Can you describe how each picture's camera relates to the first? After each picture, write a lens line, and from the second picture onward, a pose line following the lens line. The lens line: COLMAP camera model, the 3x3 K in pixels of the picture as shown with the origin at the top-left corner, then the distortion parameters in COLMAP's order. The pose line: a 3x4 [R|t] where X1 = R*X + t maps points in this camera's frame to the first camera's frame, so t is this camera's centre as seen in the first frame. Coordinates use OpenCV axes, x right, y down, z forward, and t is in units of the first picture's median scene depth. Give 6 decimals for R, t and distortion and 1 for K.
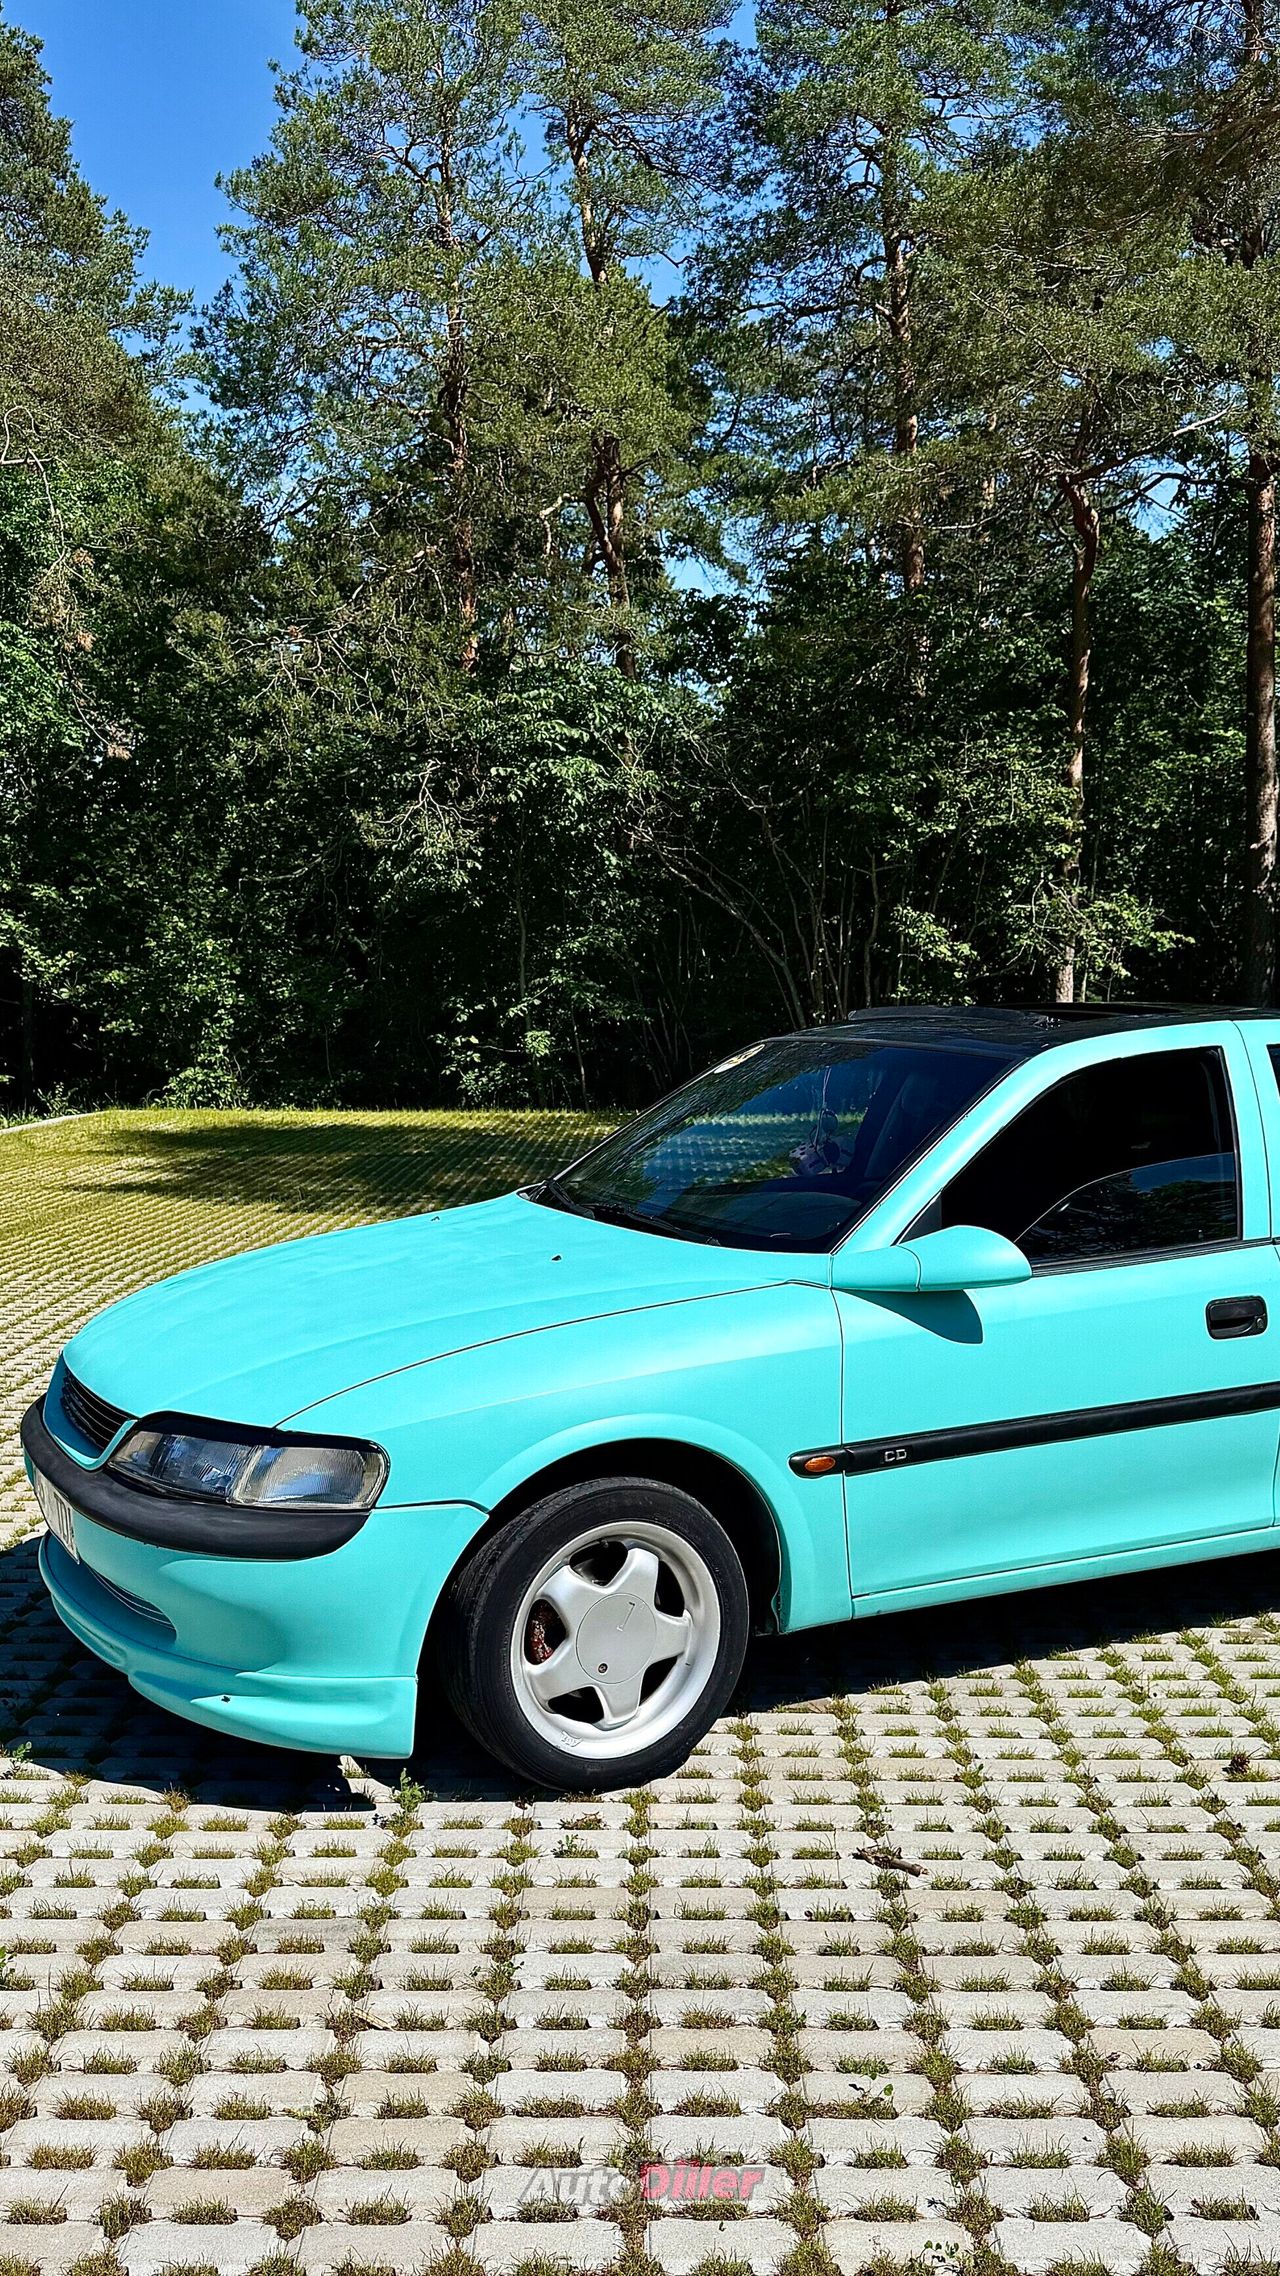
lens RADIAL K [[1862.1, 0, 644.9], [0, 1862.1, 1129.4], [0, 0, 1]] dist [0.101959, -0.180620]
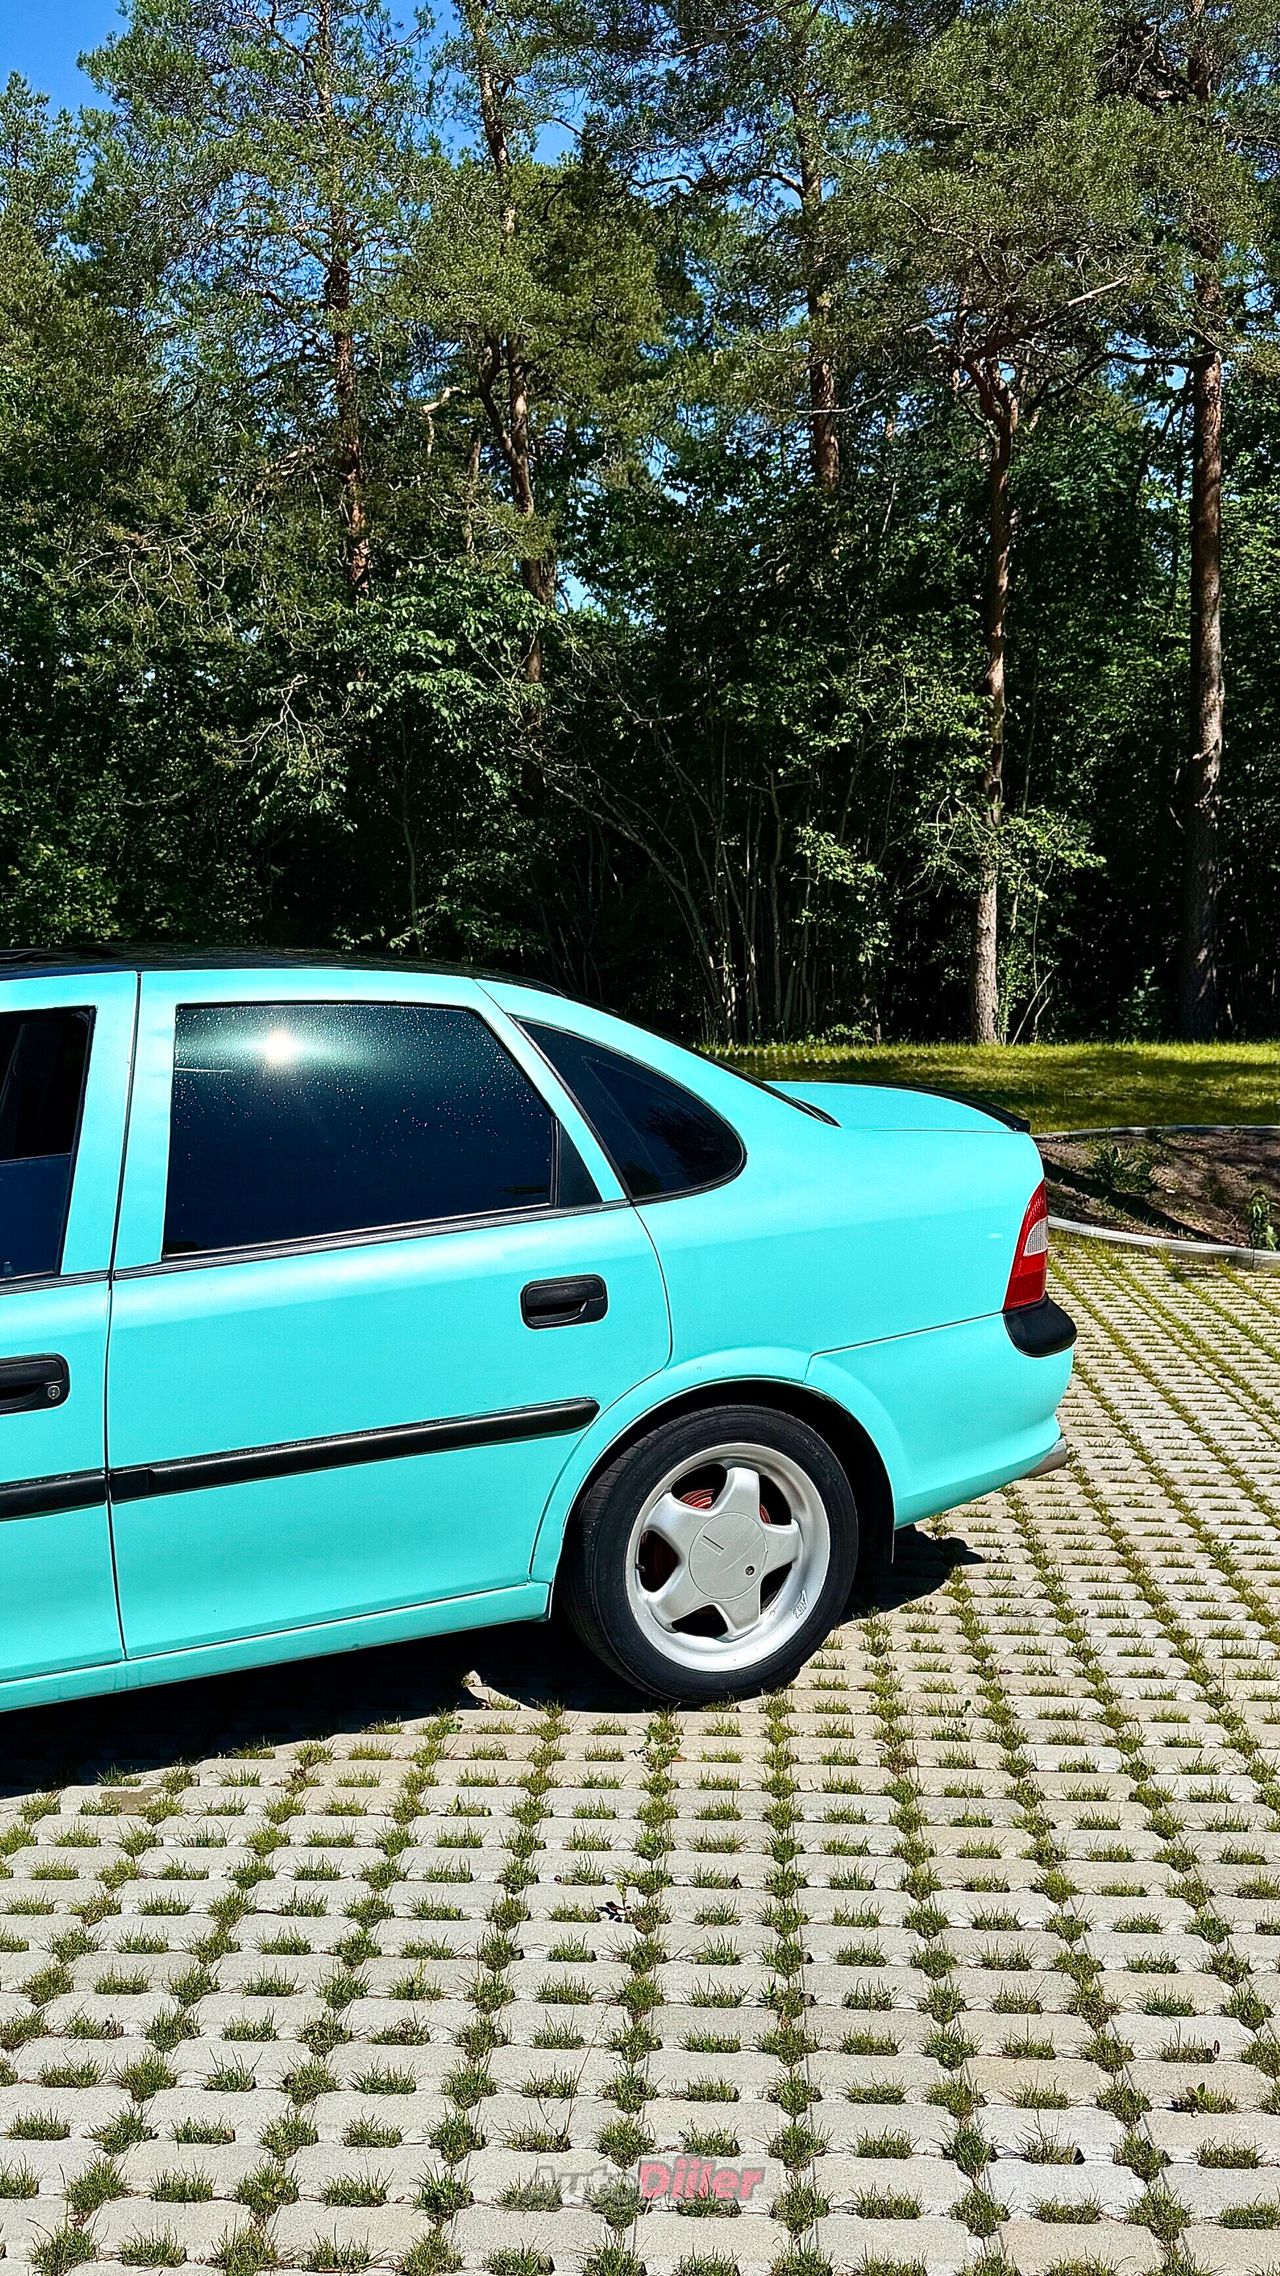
lens RADIAL K [[1875.0, 0, 630.2], [0, 1875.0, 1136.8], [0, 0, 1]] dist [0.122734, -0.255423]
pose [[0.998883, -0.002826, -0.047165, 0.098324], [0.004845, 0.999074, 0.042755, -0.004261], [0.047001, -0.042935, 0.997972, 0.044947]]
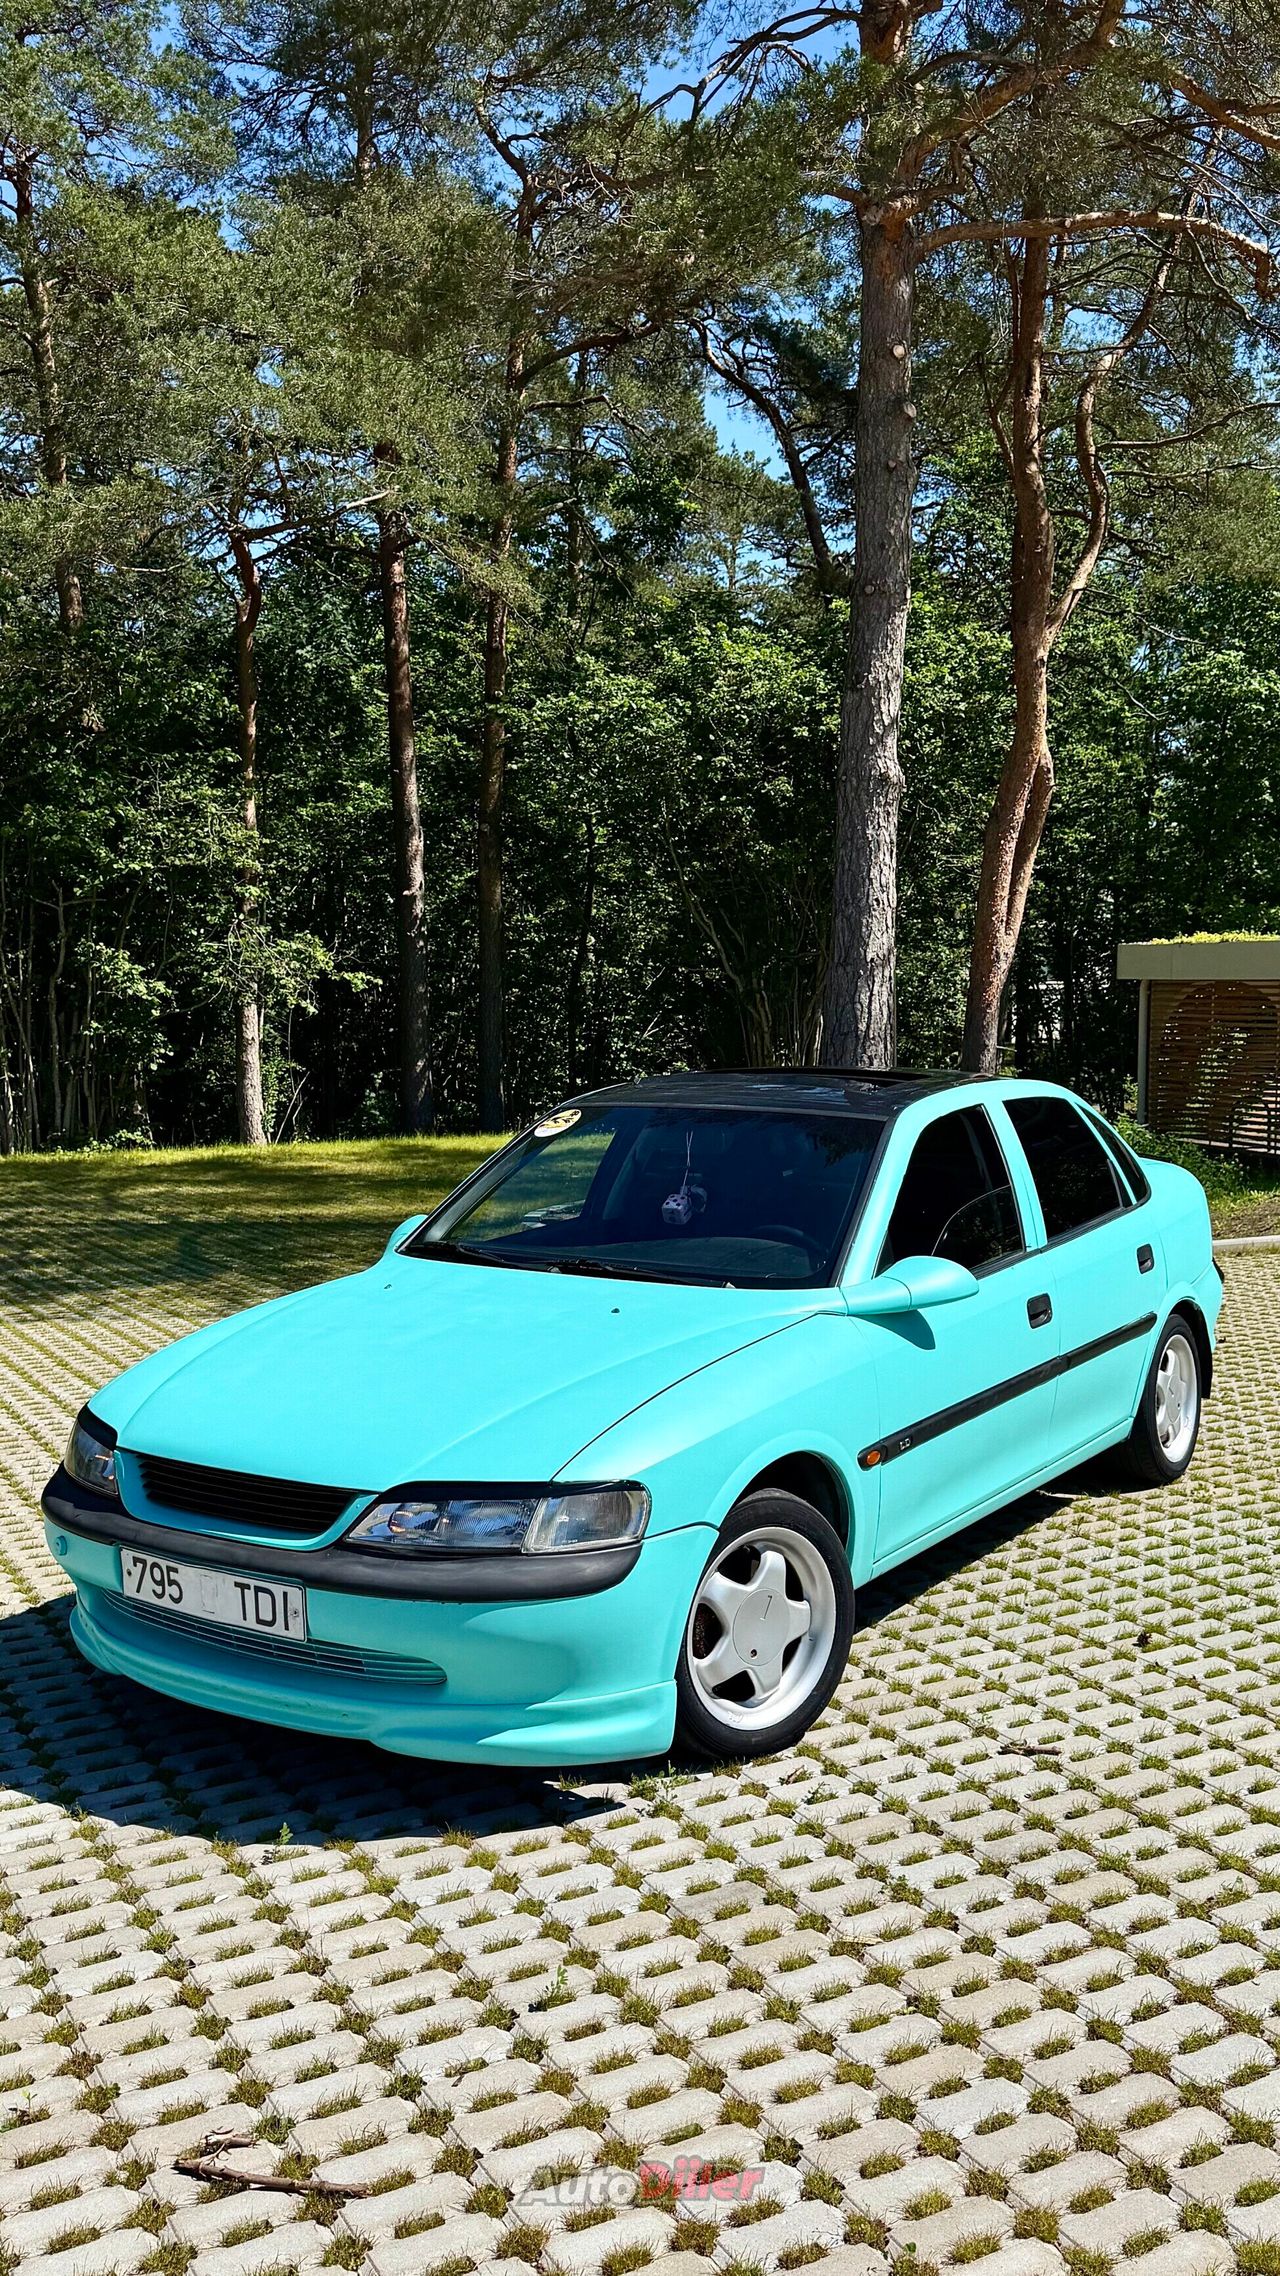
lens RADIAL K [[1862.1, 0, 644.9], [0, 1862.1, 1129.4], [0, 0, 1]] dist [0.101959, -0.180620]
pose [[0.861416, -0.035724, 0.506643, -0.122486], [0.041879, 0.999122, -0.000755, -0.008072], [-0.506171, 0.021868, 0.862156, 0.001133]]
